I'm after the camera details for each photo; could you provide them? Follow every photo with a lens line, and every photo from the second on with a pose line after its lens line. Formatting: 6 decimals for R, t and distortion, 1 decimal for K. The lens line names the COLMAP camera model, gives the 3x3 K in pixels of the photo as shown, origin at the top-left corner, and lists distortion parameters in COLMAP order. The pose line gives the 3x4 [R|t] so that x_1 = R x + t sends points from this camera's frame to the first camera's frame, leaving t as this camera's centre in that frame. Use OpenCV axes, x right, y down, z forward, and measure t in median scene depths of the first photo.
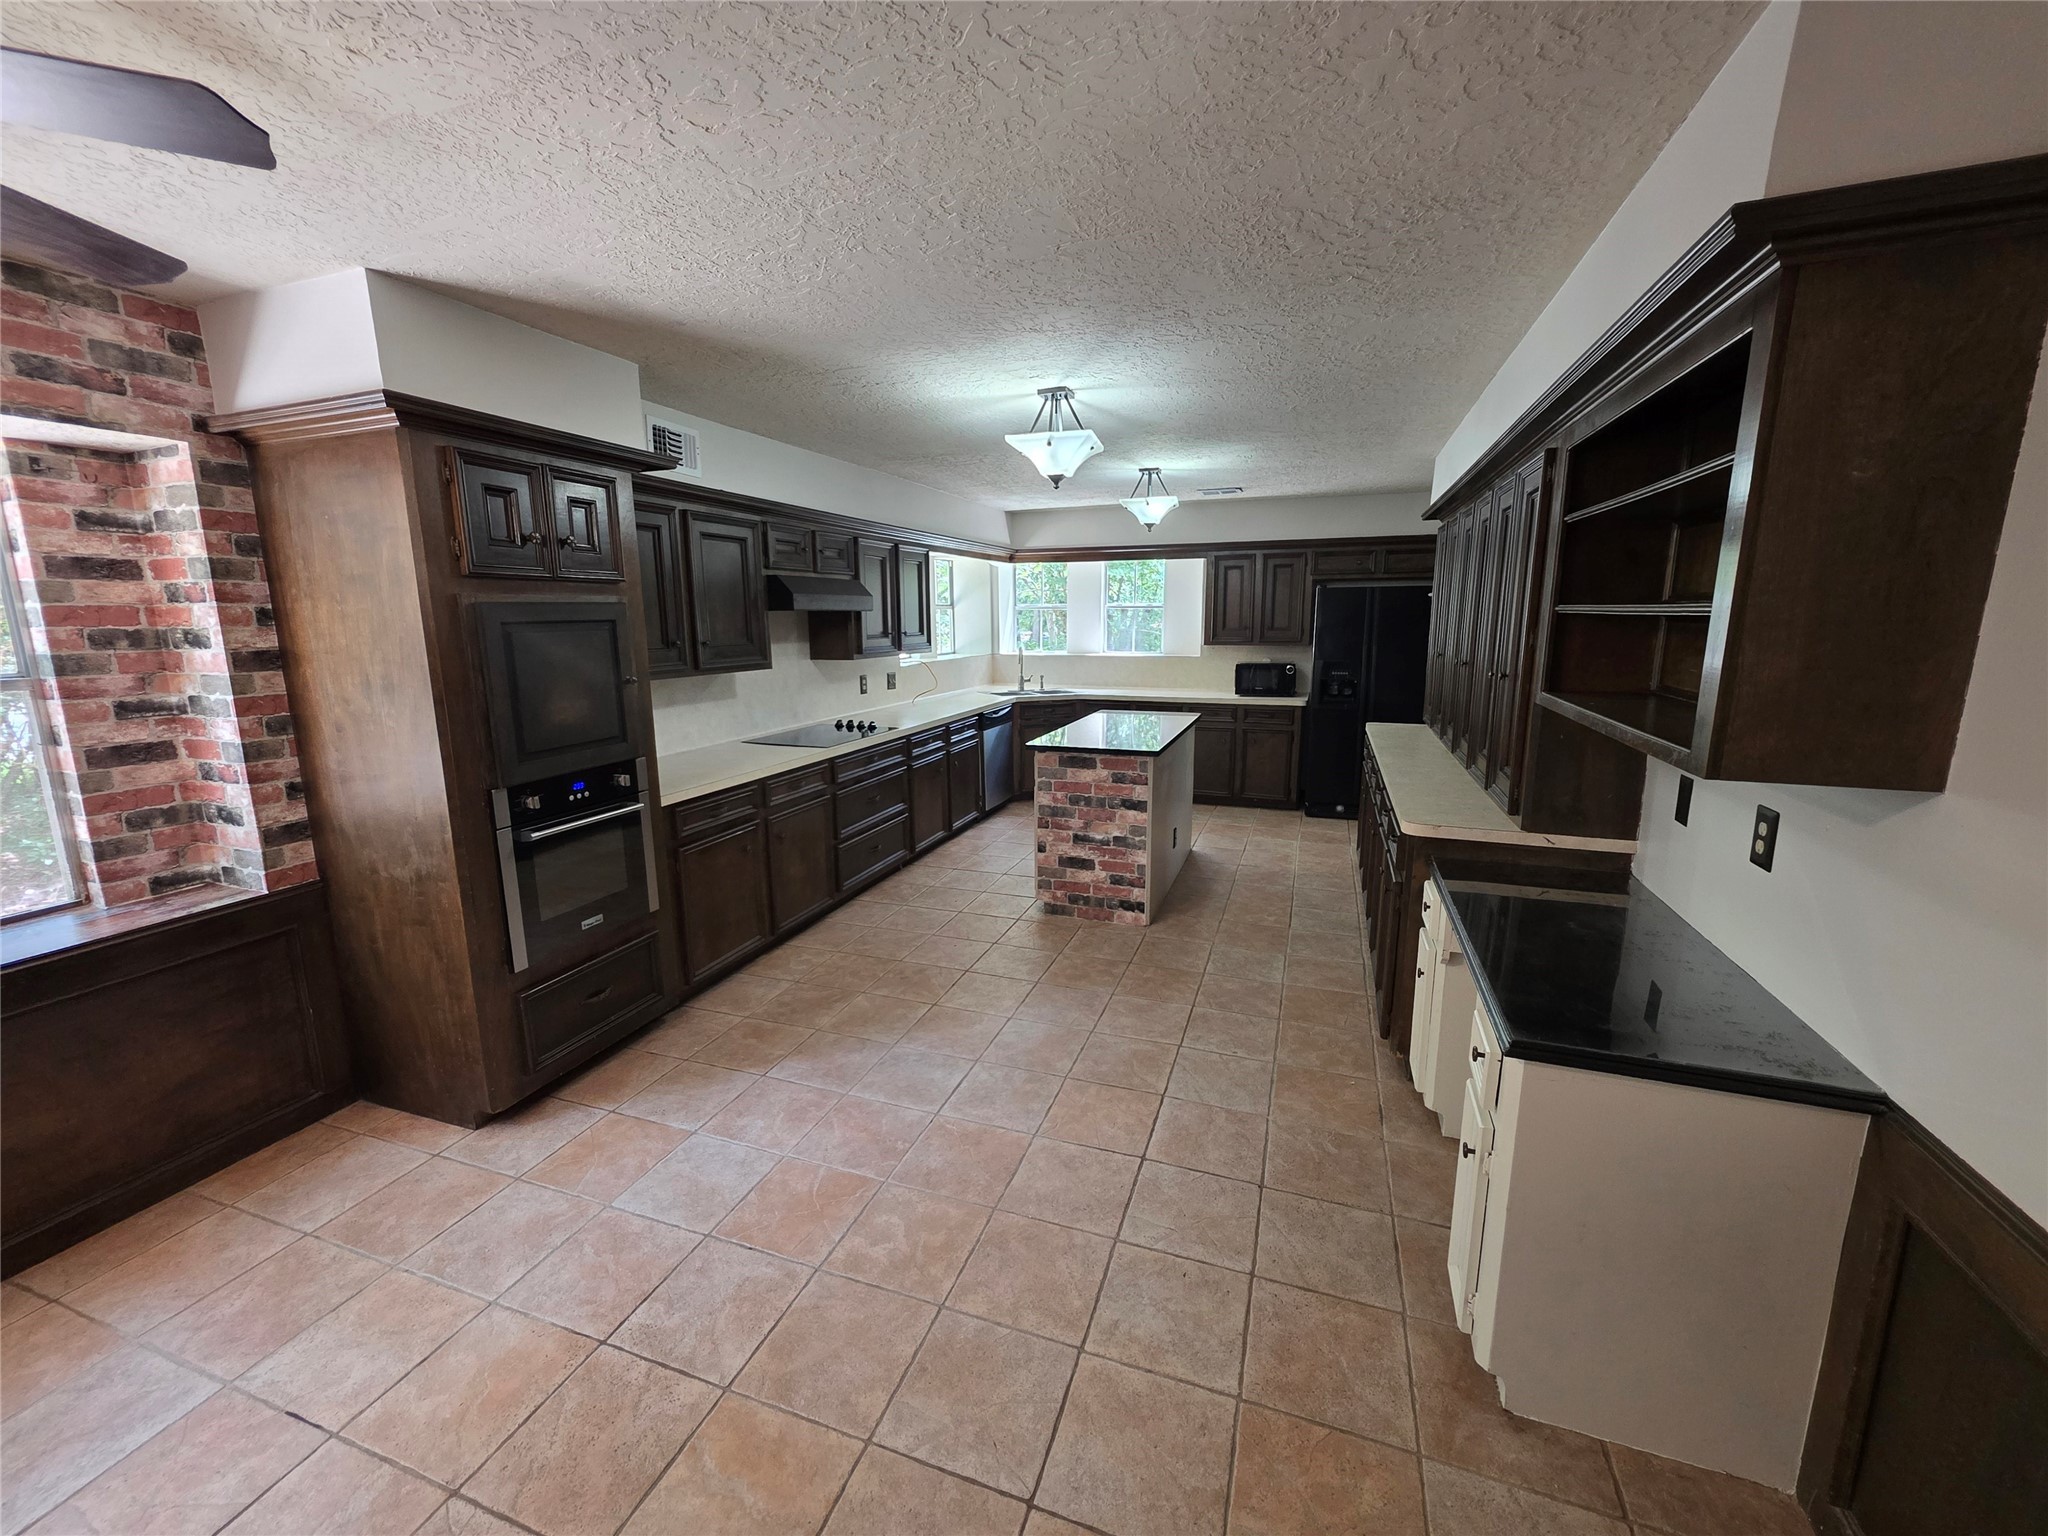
lens RADIAL K [[822.3, 0, 1021.9], [0, 822.3, 763.9], [0, 0, 1]] dist [0.004139, 0.000432]
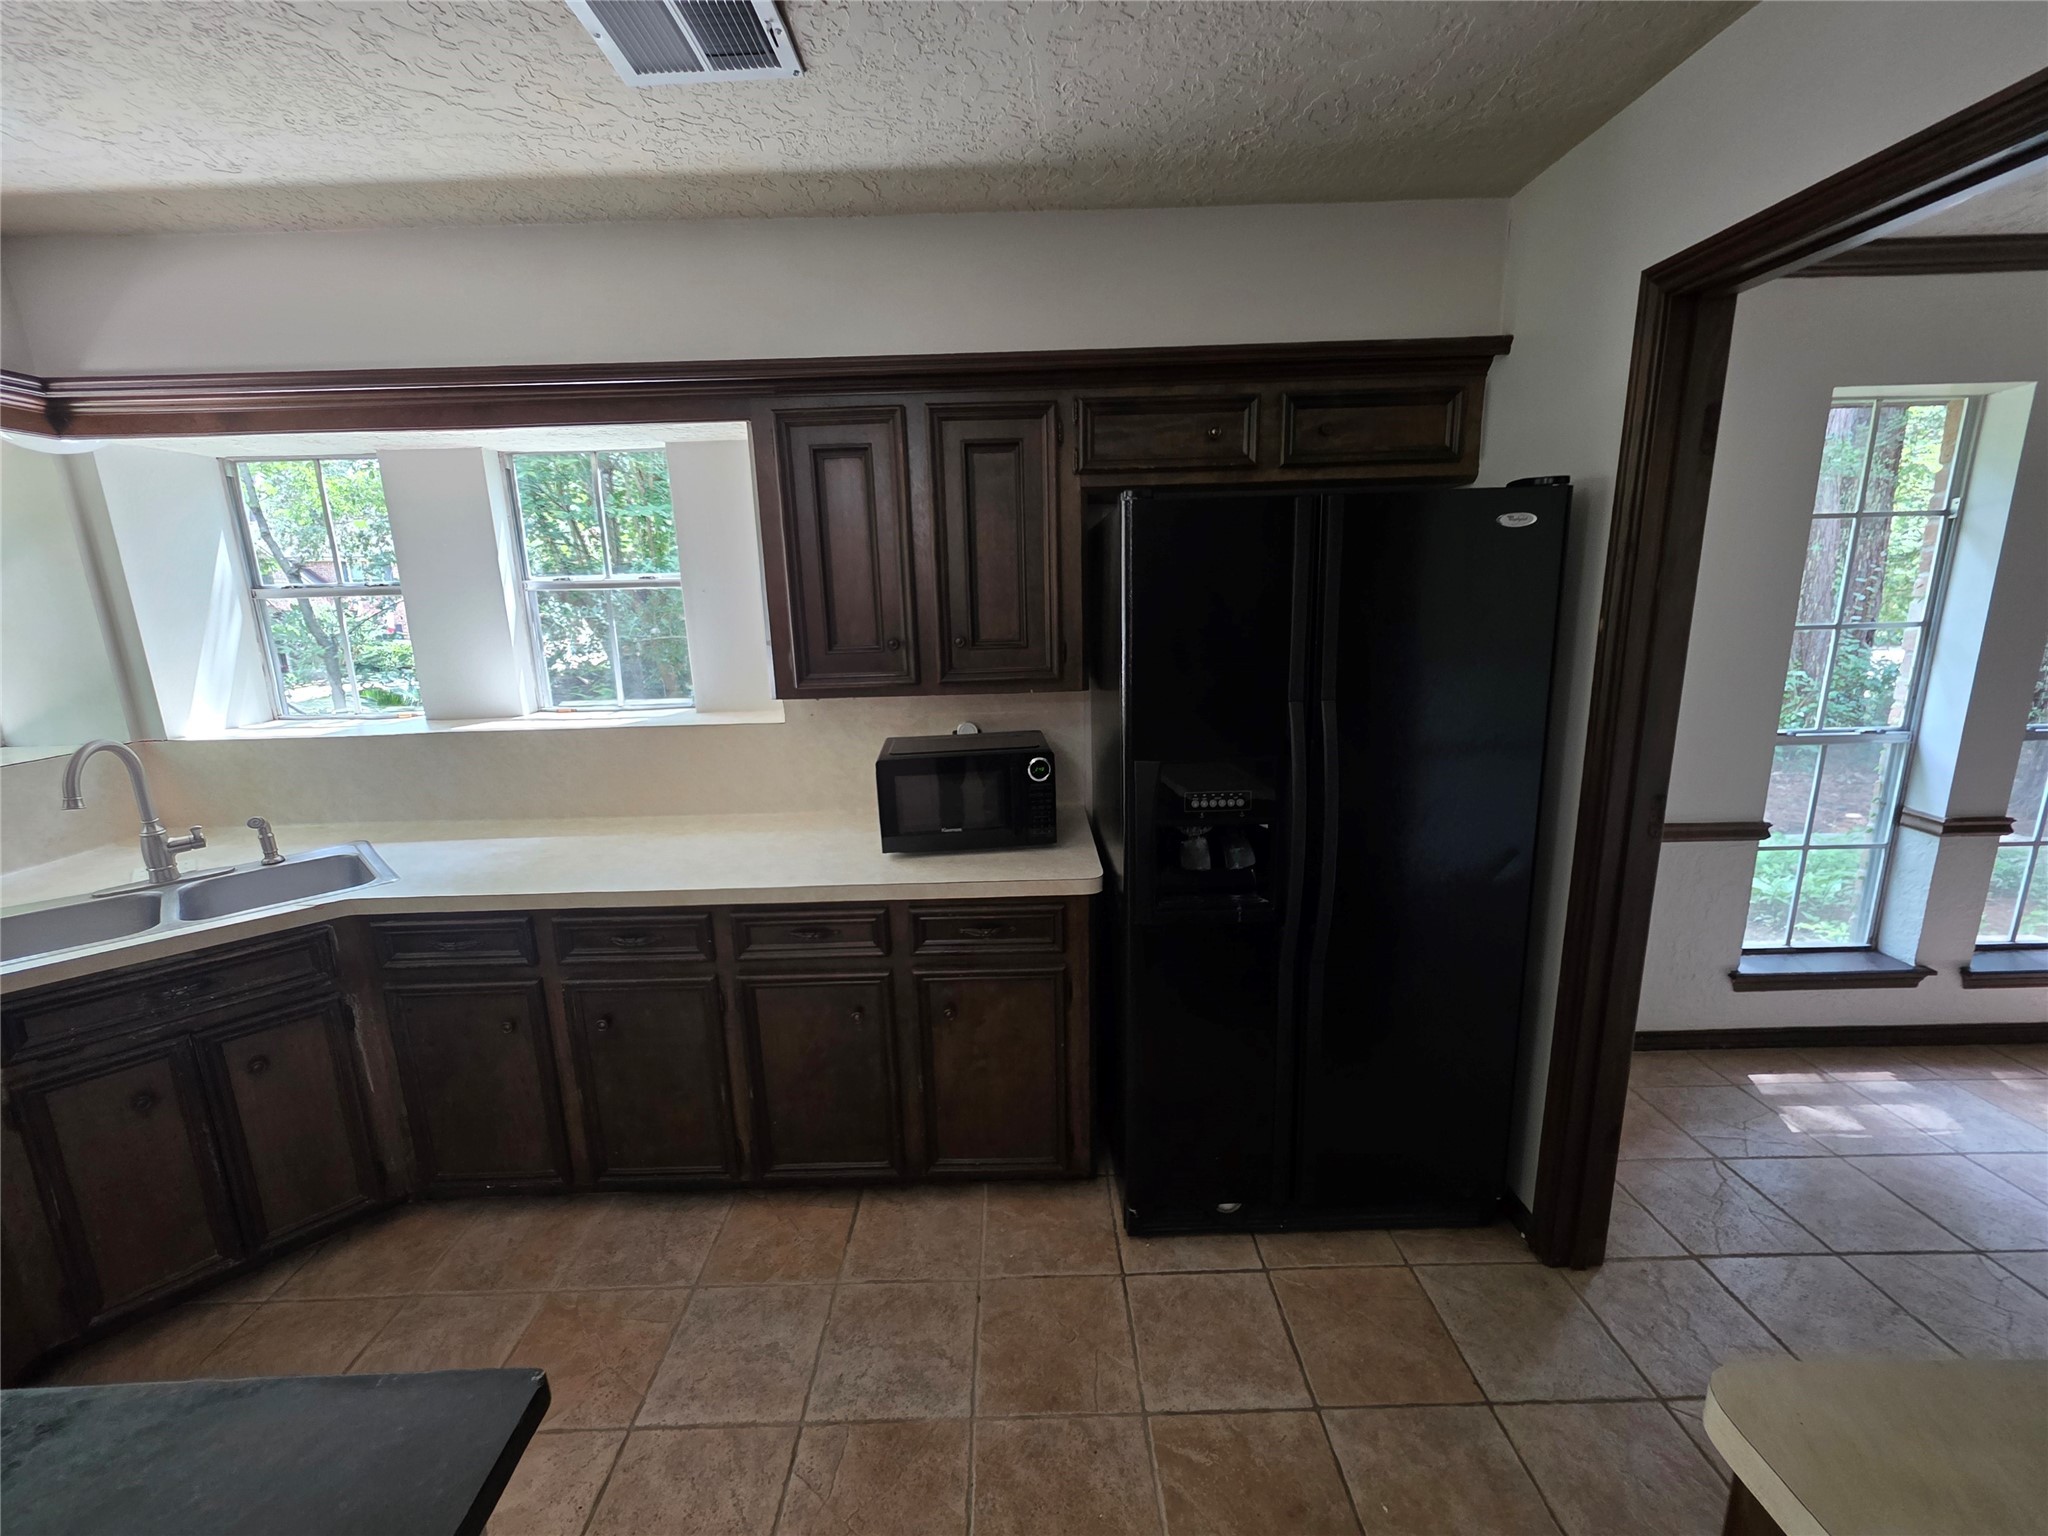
lens RADIAL K [[826.1, 0, 1021.5], [0, 826.1, 763.1], [0, 0, 1]] dist [0.001369, 0.000268]
pose [[0.935819, -0.092404, 0.340152, 0.400797], [0.084209, 0.995692, 0.038812, -0.250004], [-0.342273, -0.007677, 0.939569, 1.336406]]
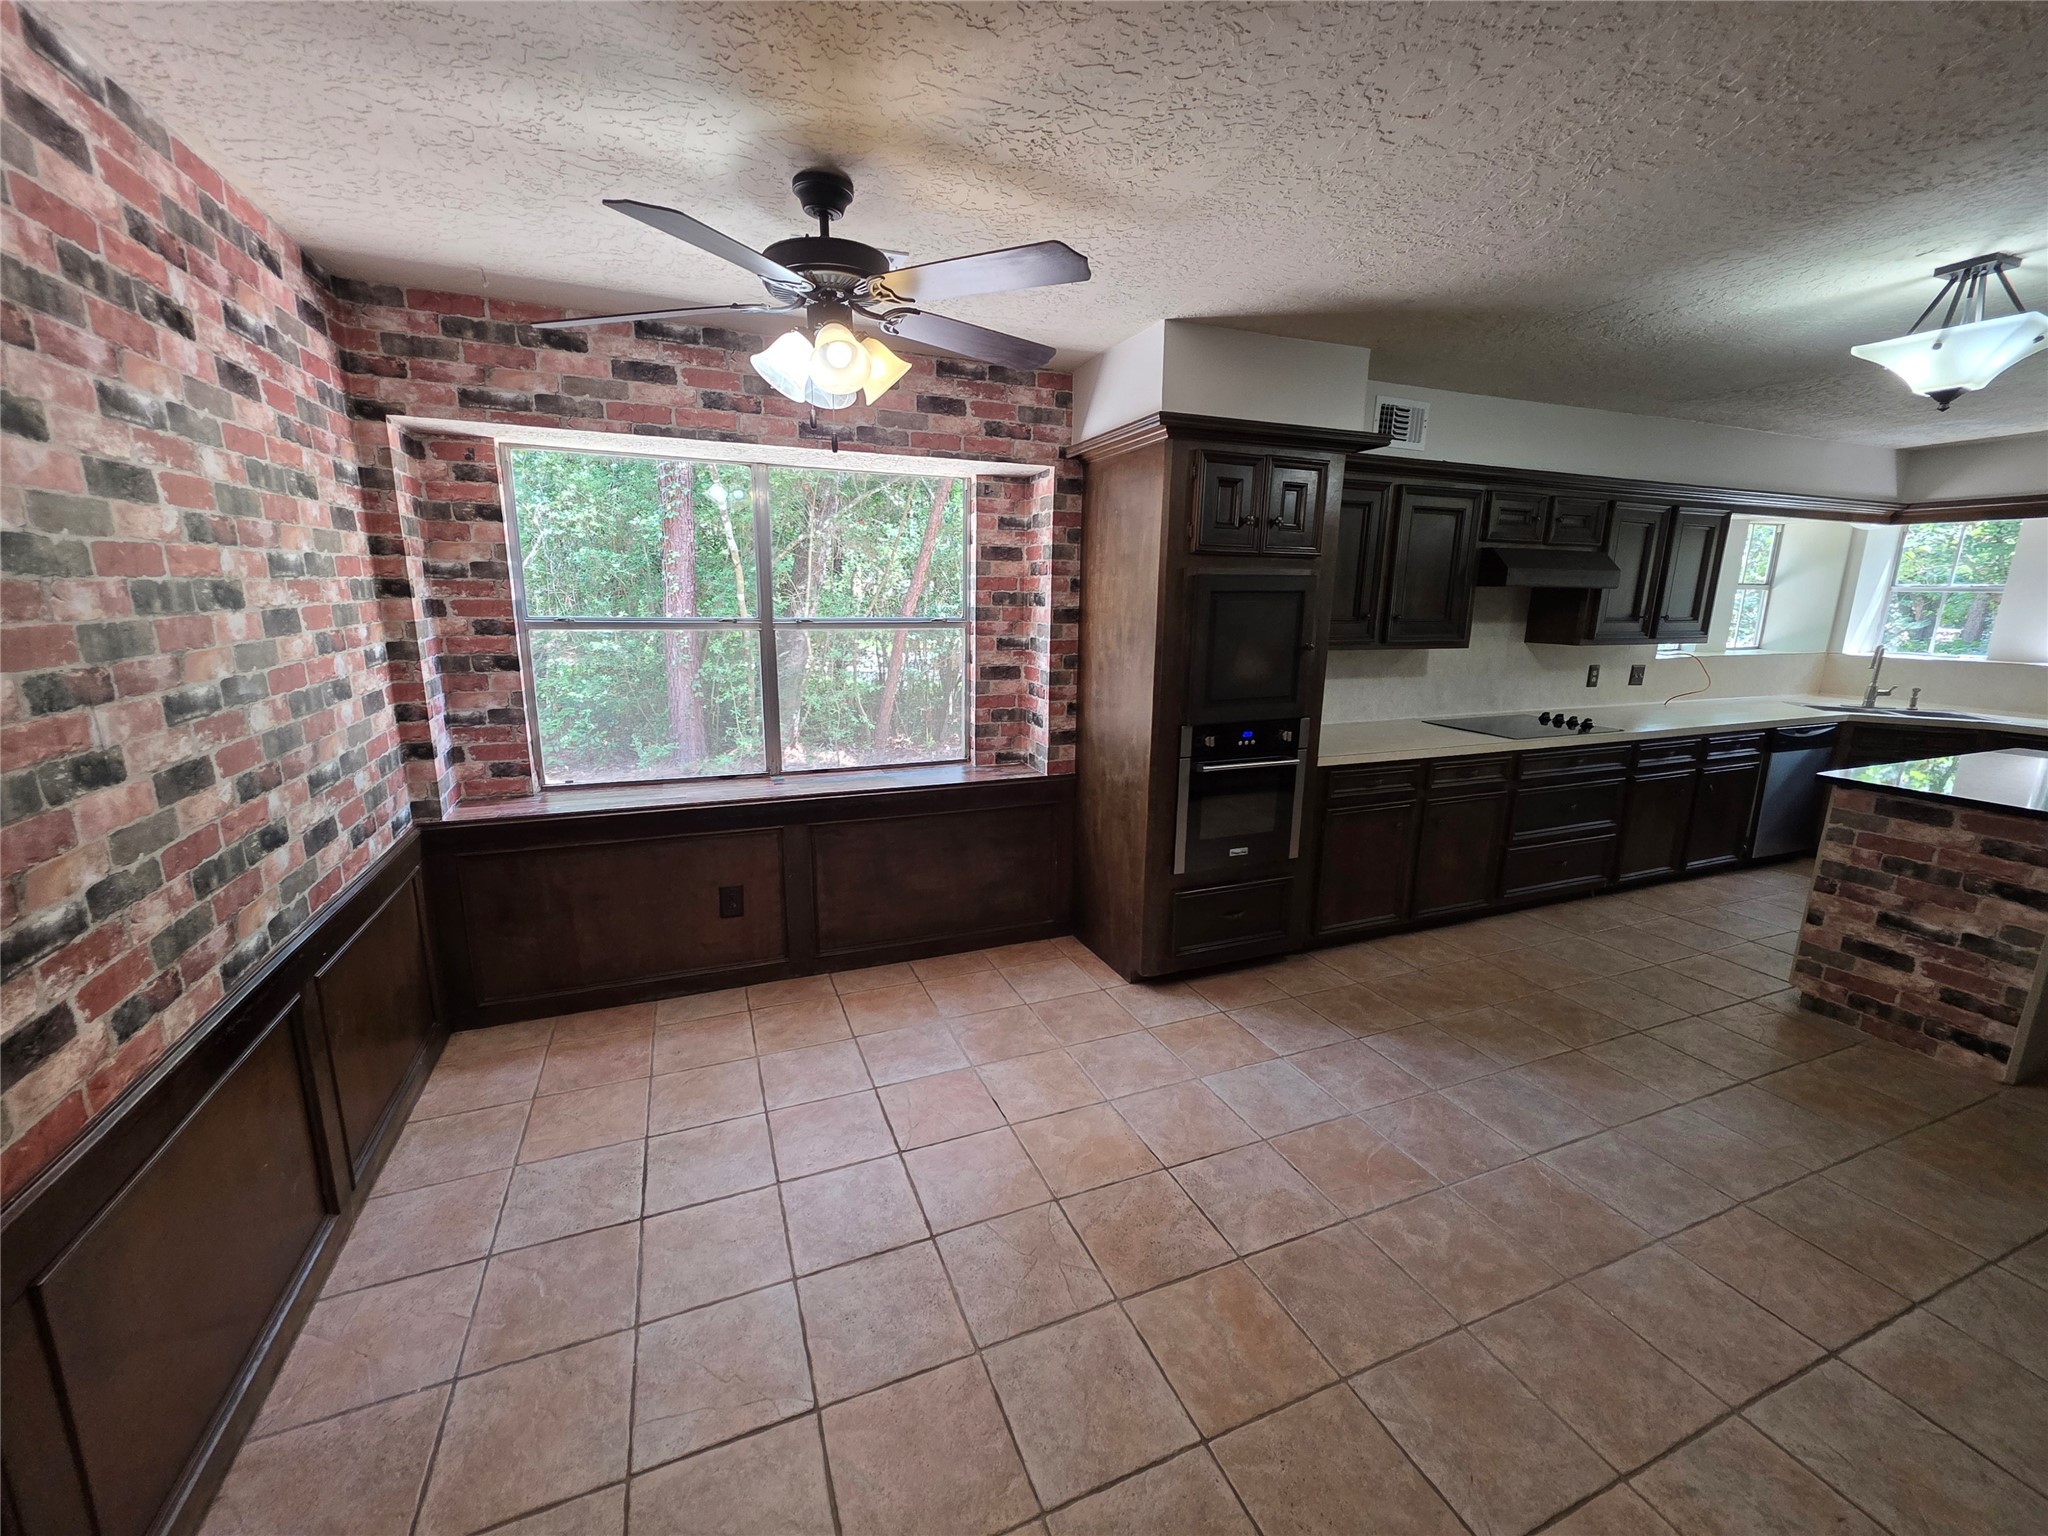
lens RADIAL K [[824.3, 0, 1014.9], [0, 824.3, 769.0], [0, 0, 1]] dist [0.001340, 0.000167]
pose [[0.665249, 0.171378, -0.726686, 0.077419], [-0.149554, 0.984161, 0.095189, 0.010731], [0.731490, 0.045355, 0.680343, -0.024602]]
